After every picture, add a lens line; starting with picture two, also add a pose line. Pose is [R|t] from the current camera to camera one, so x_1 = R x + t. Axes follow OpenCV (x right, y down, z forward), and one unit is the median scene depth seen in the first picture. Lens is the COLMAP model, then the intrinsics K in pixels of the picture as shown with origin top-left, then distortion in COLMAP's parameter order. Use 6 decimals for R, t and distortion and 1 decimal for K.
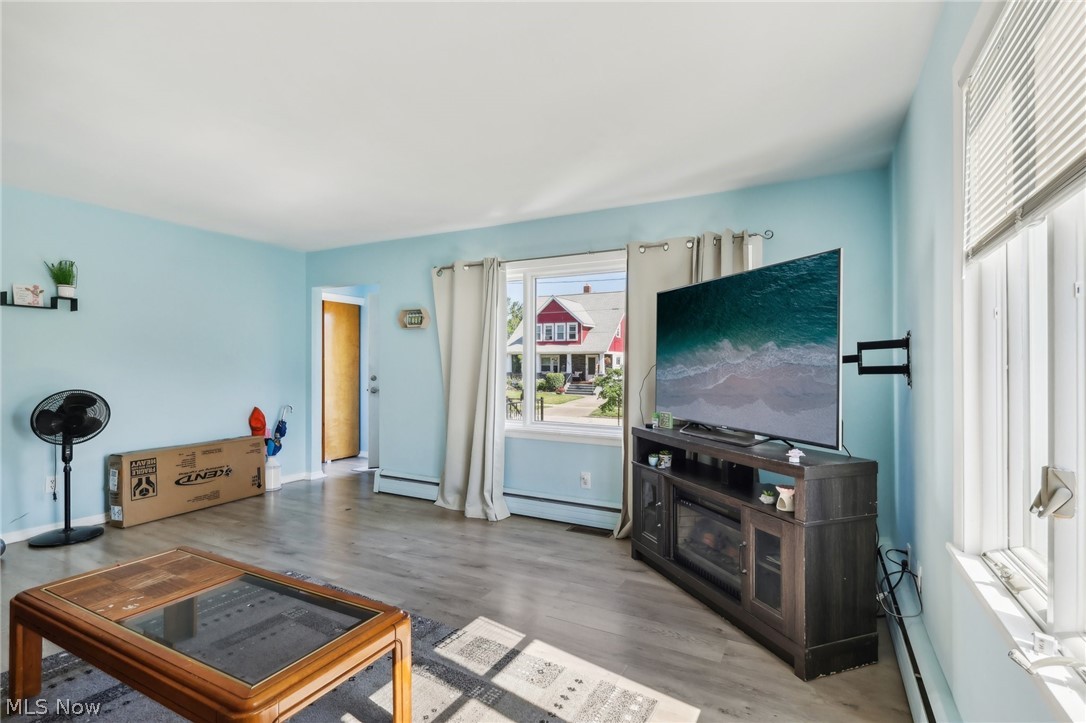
lens RADIAL K [[525.9, 0, 532.8], [0, 525.9, 356.2], [0, 0, 1]] dist [-0.000856, 0.002726]
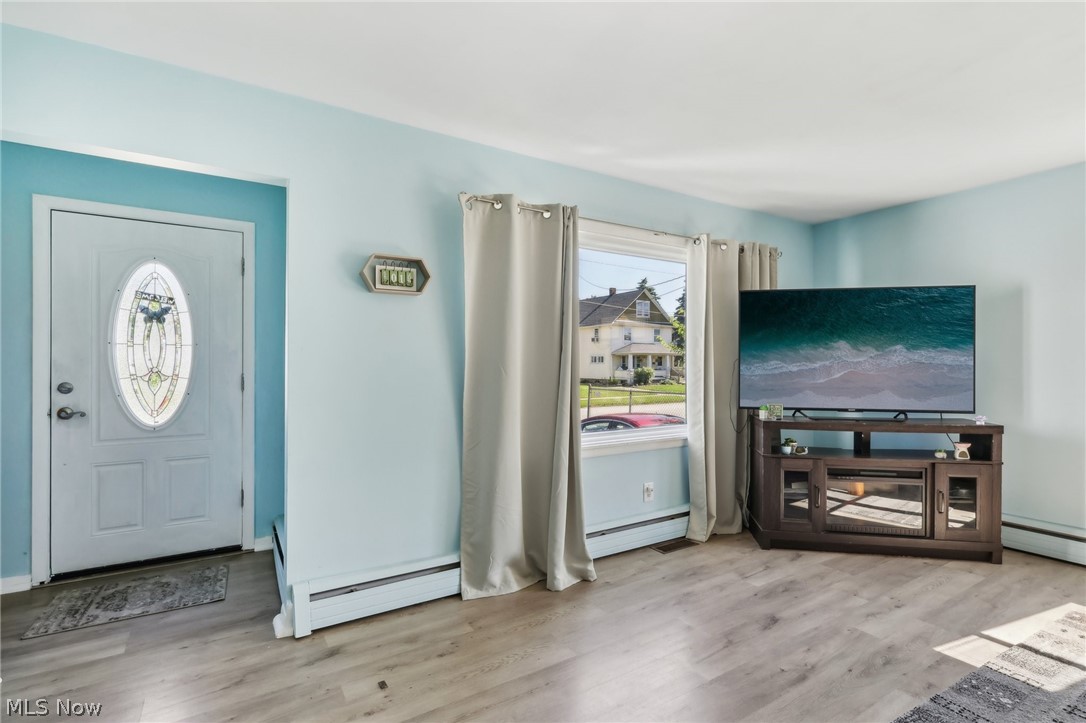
lens RADIAL K [[525.9, 0, 537.1], [0, 525.9, 362.6], [0, 0, 1]] dist [-0.000856, 0.002726]
pose [[0.469623, -0.009697, 0.882814, -0.955056], [-0.017538, 0.999640, 0.020310, 0.005767], [-0.882693, -0.025021, 0.469284, 0.950504]]
